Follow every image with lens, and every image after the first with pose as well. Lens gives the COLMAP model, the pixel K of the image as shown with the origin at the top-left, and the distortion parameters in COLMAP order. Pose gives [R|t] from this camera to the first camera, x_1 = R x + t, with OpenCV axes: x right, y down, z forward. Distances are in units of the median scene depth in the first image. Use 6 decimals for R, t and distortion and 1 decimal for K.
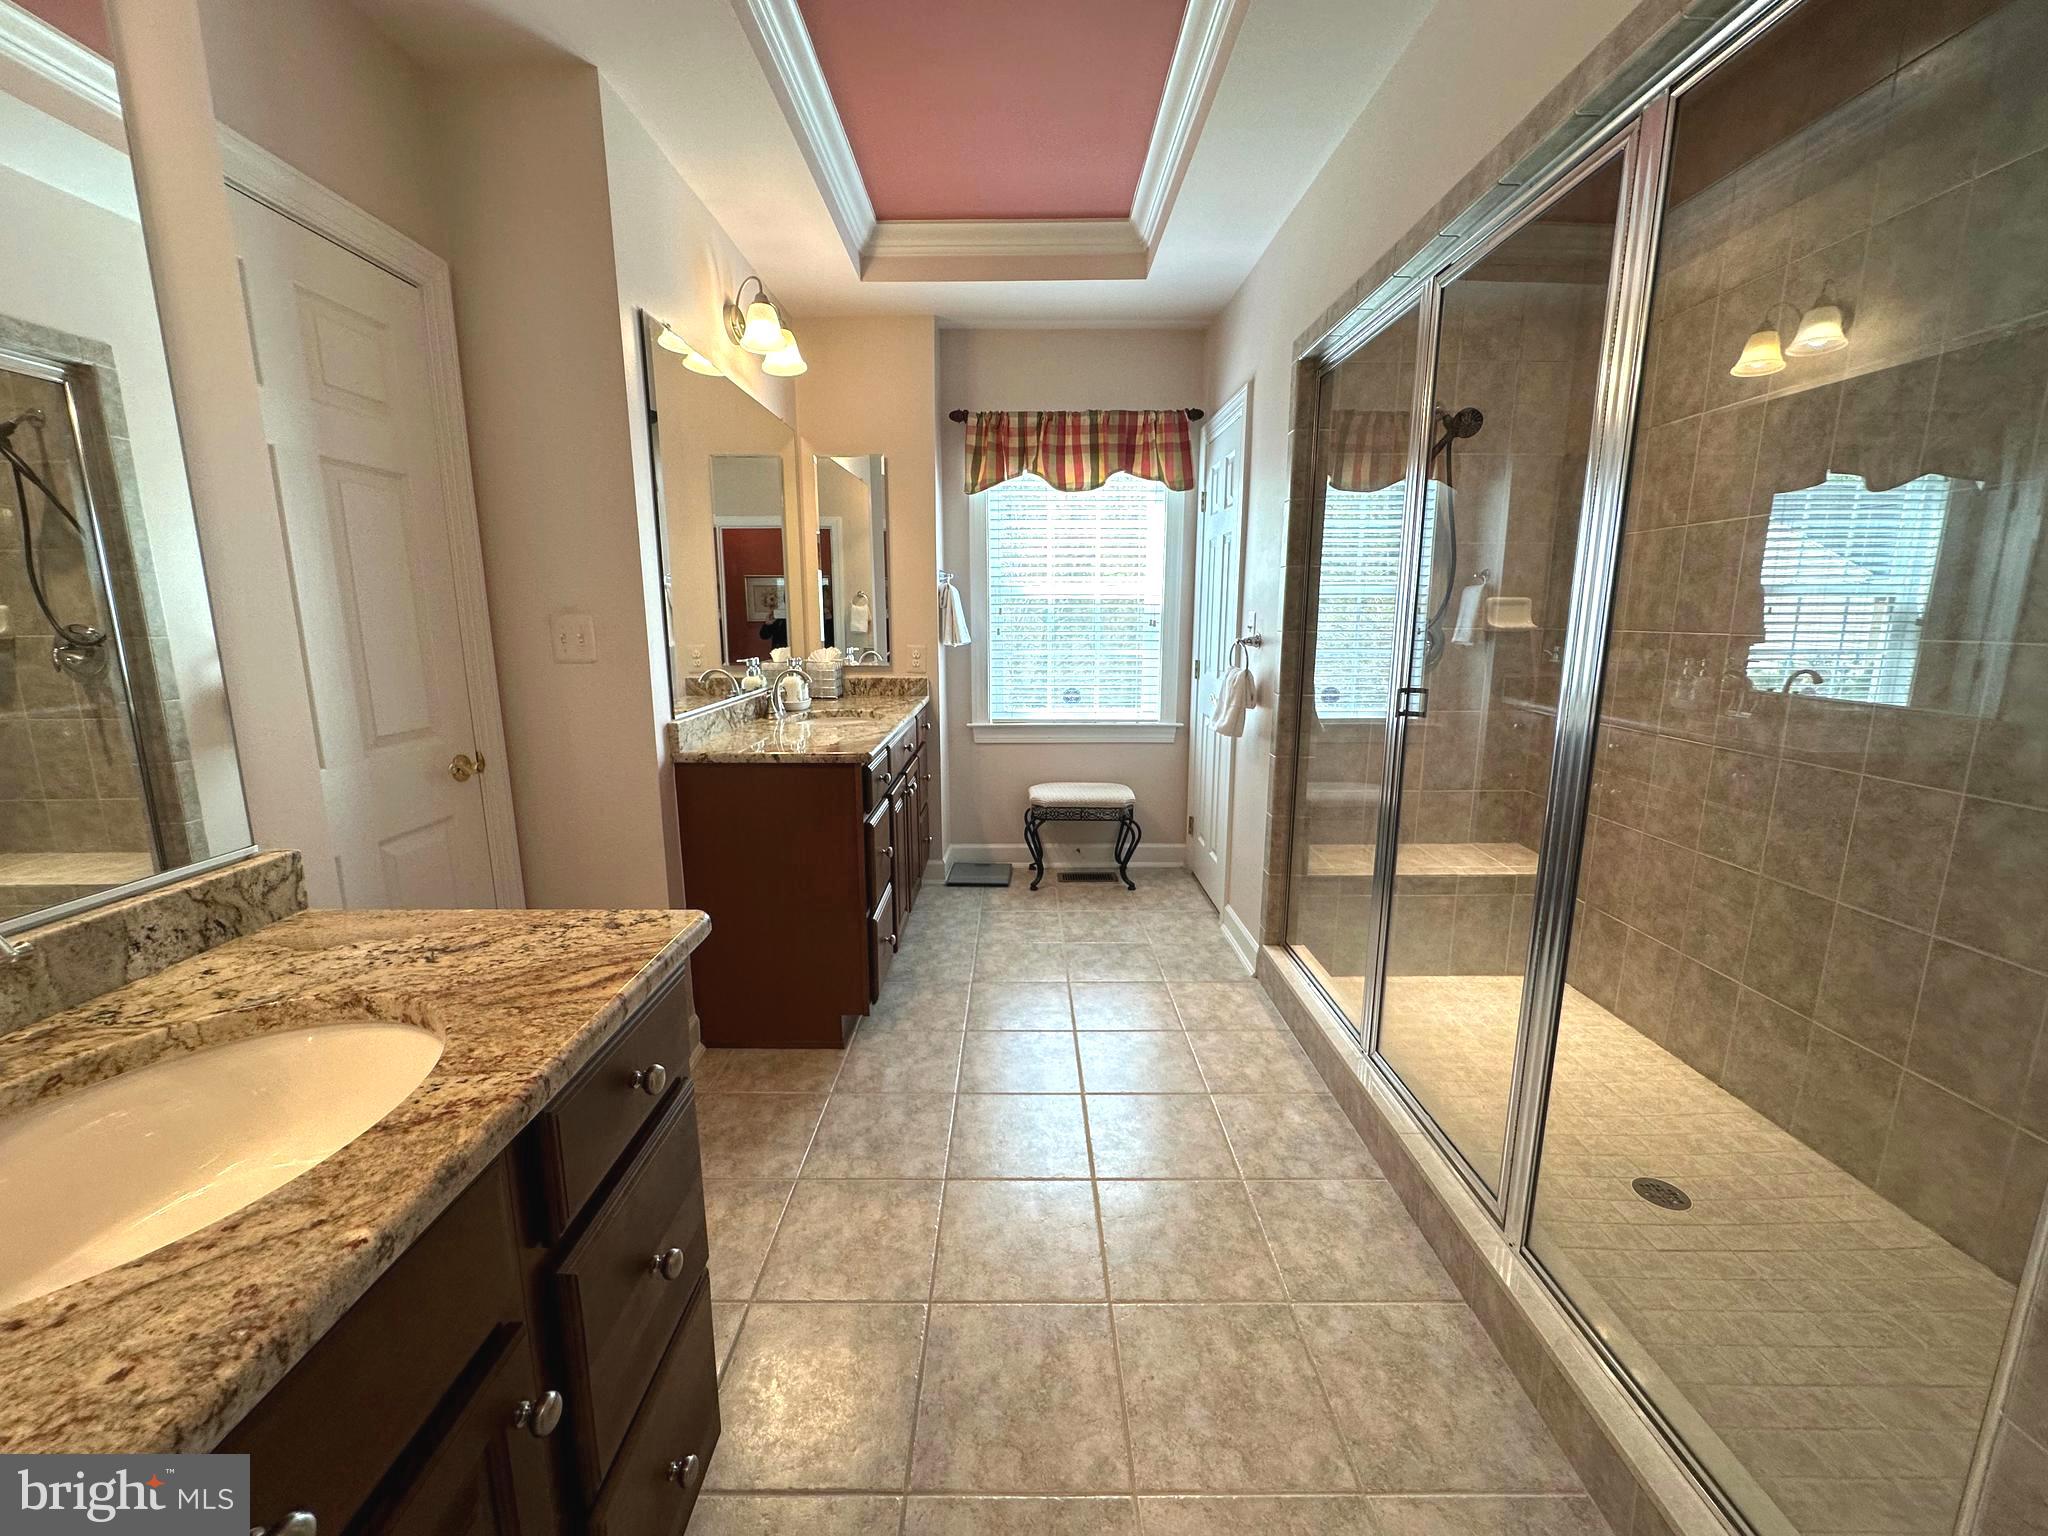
lens RADIAL K [[818.4, 0, 1024.0], [0, 818.4, 768.0], [0, 0, 1]] dist [-0.014020, 0.000080]
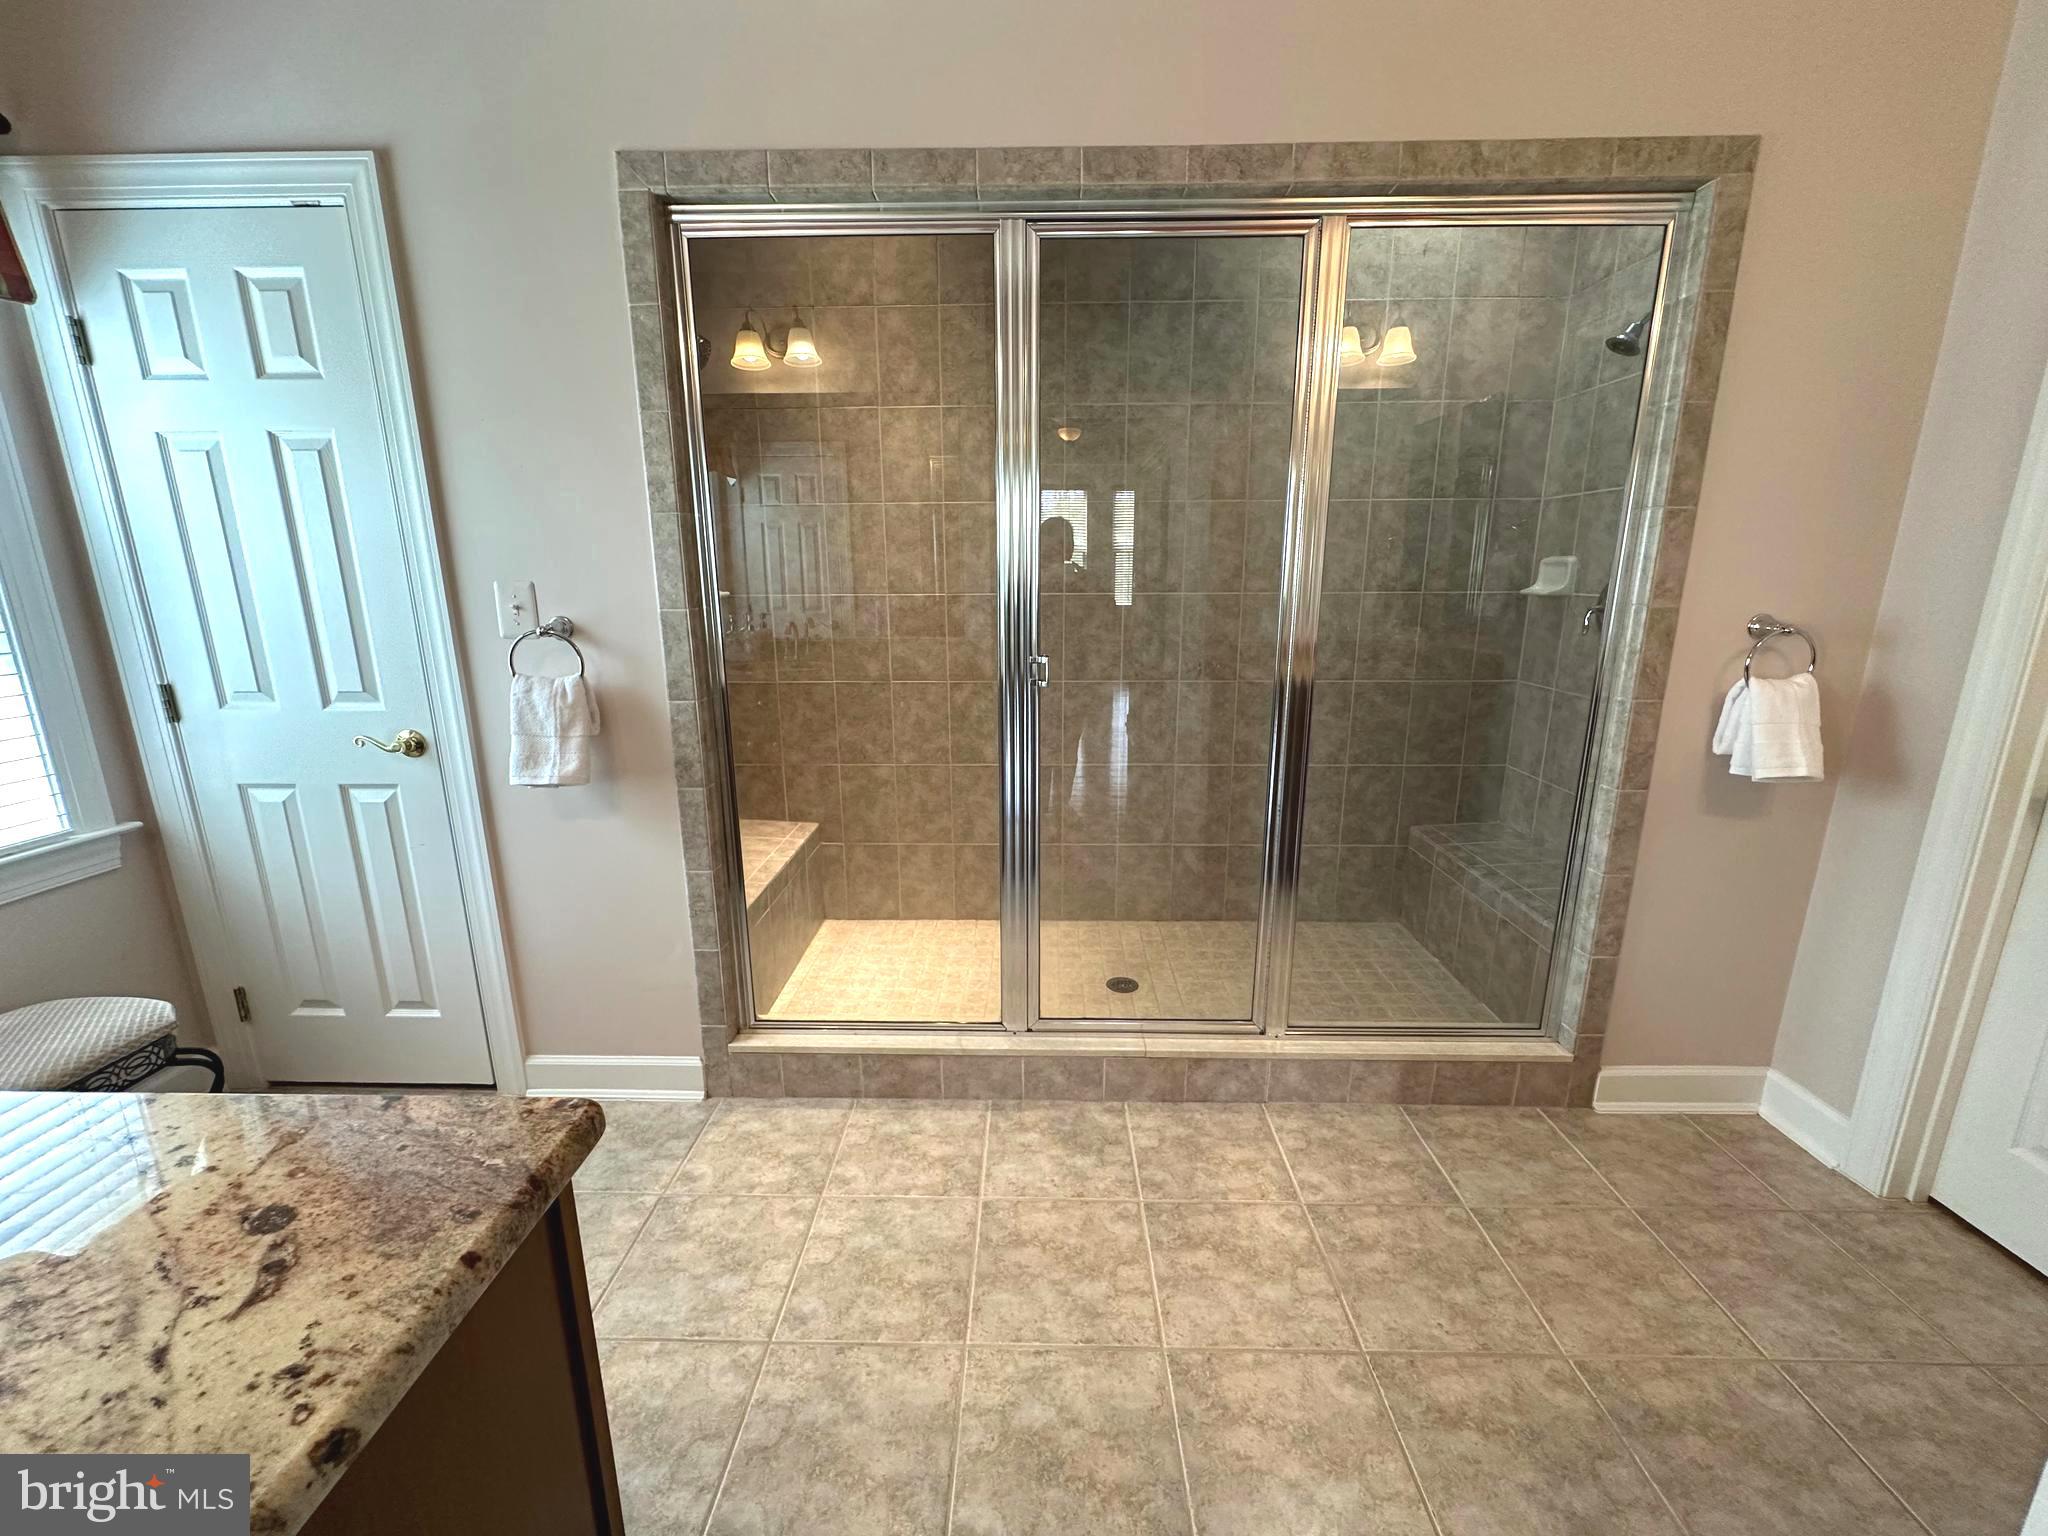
lens RADIAL K [[814.4, 0, 1020.4], [0, 814.4, 764.0], [0, 0, 1]] dist [-0.003095, 0.000528]
pose [[0.023519, -0.227515, 0.973490, -0.453289], [0.190915, 0.956861, 0.219016, -0.169913], [-0.981325, 0.180702, 0.065941, 0.858803]]
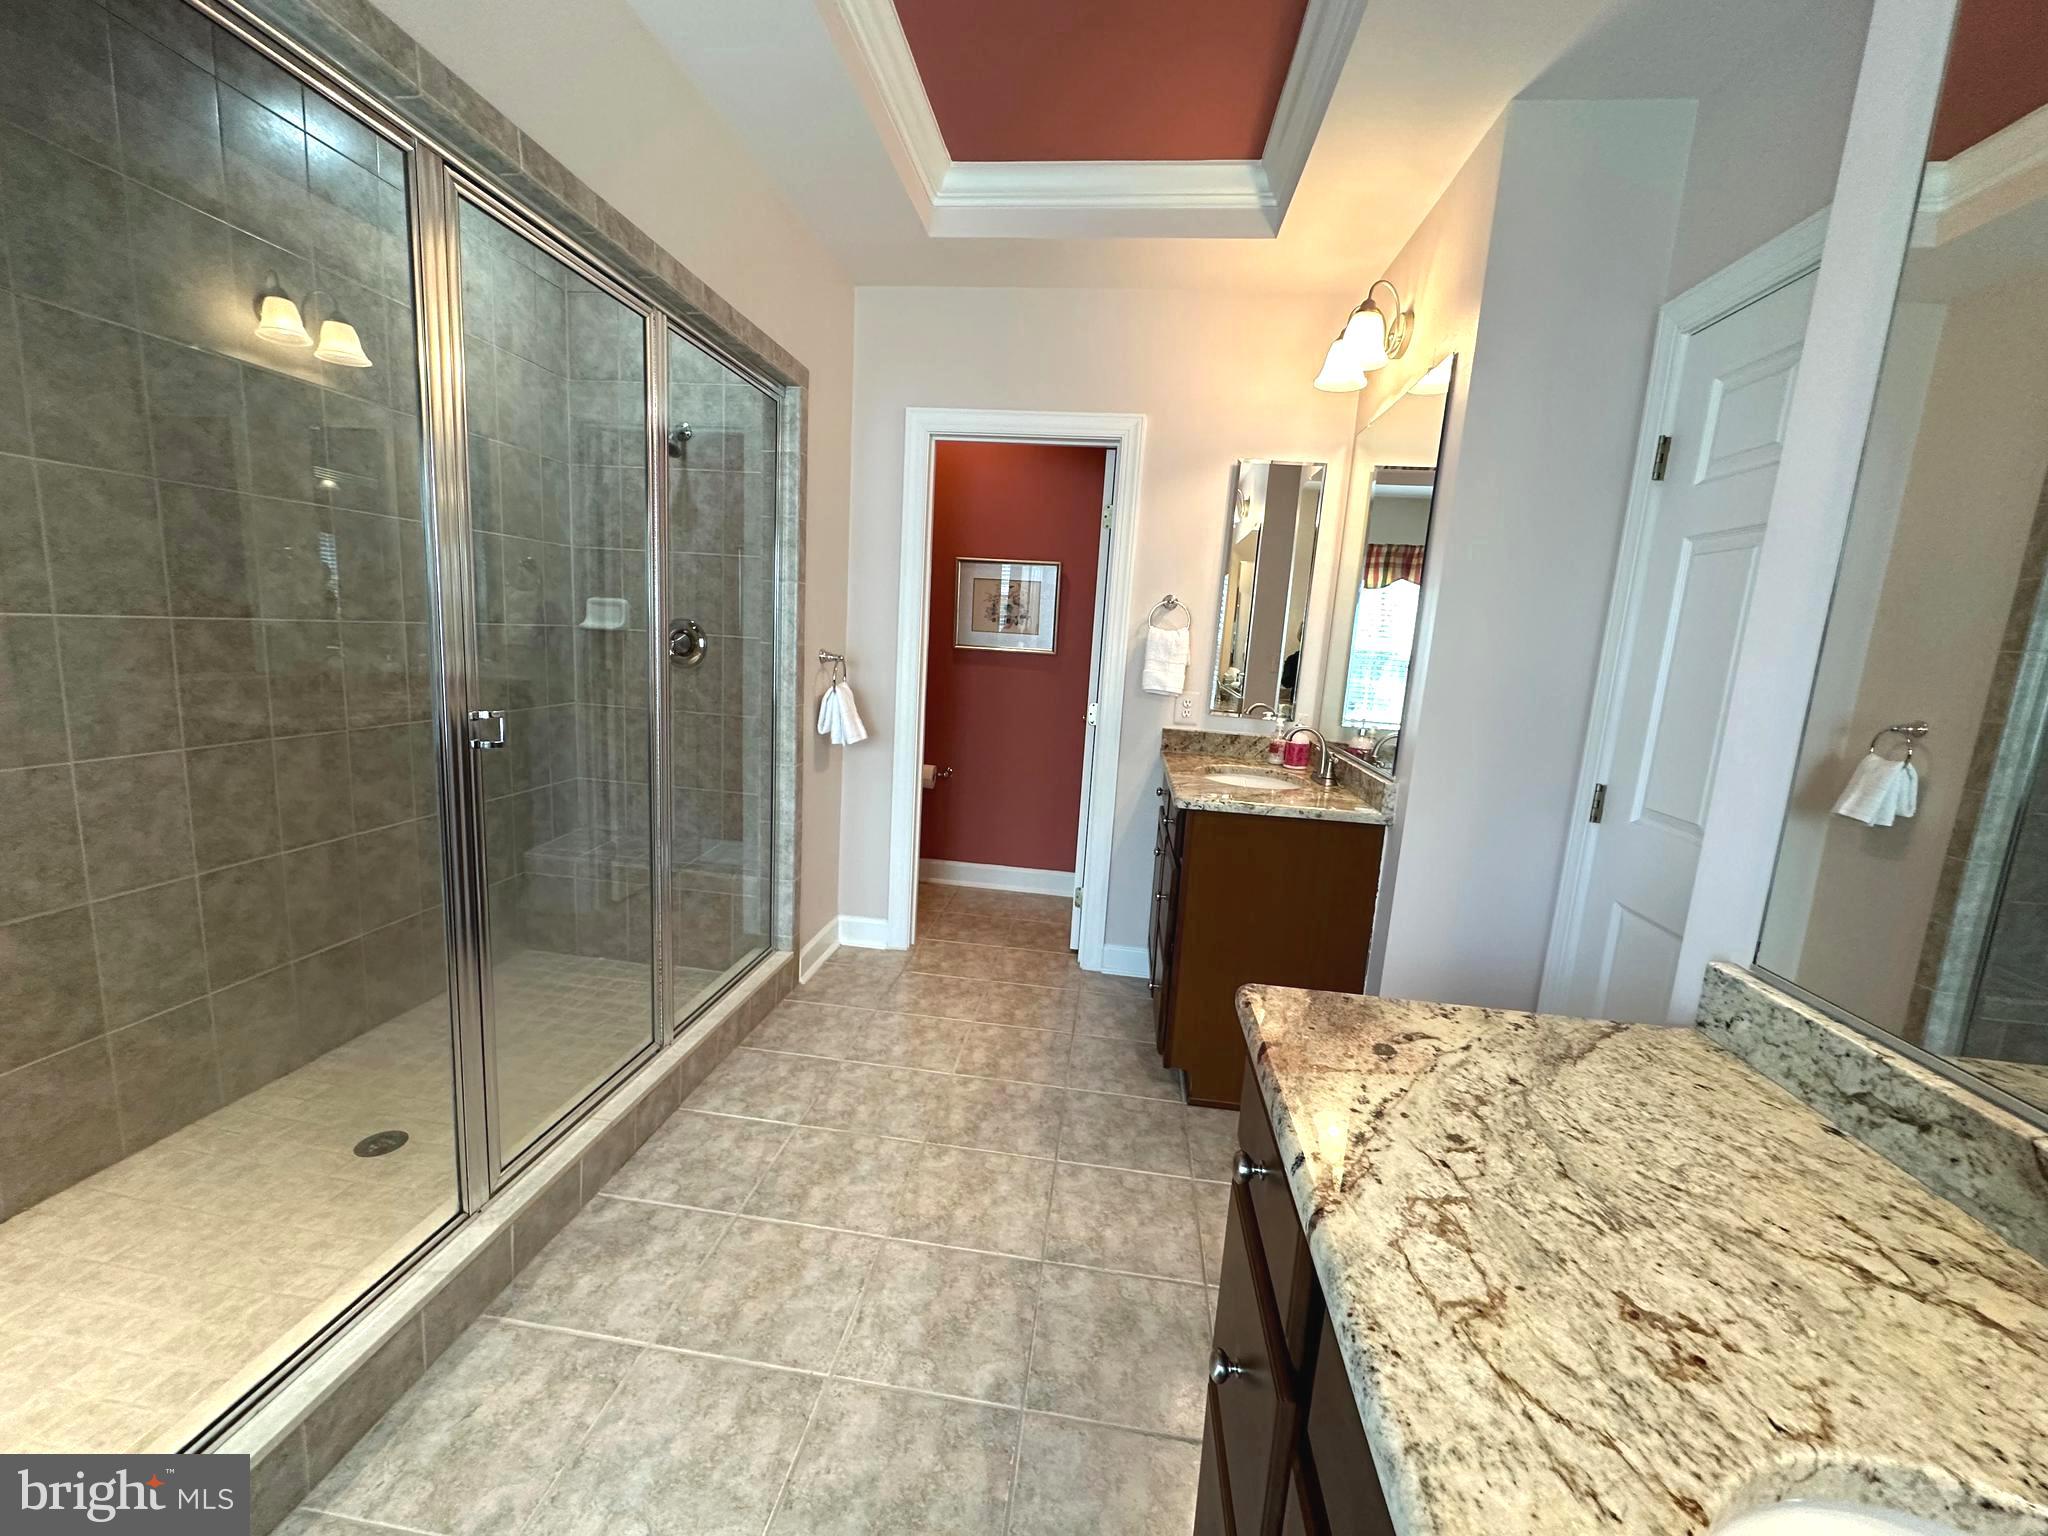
lens RADIAL K [[814.4, 0, 1020.4], [0, 814.4, 764.0], [0, 0, 1]] dist [-0.003095, 0.000528]
pose [[-0.989411, -0.079429, 0.121475, -0.120791], [-0.033413, 0.939133, 0.341924, -0.292669], [-0.141240, 0.334245, -0.931843, 1.458589]]
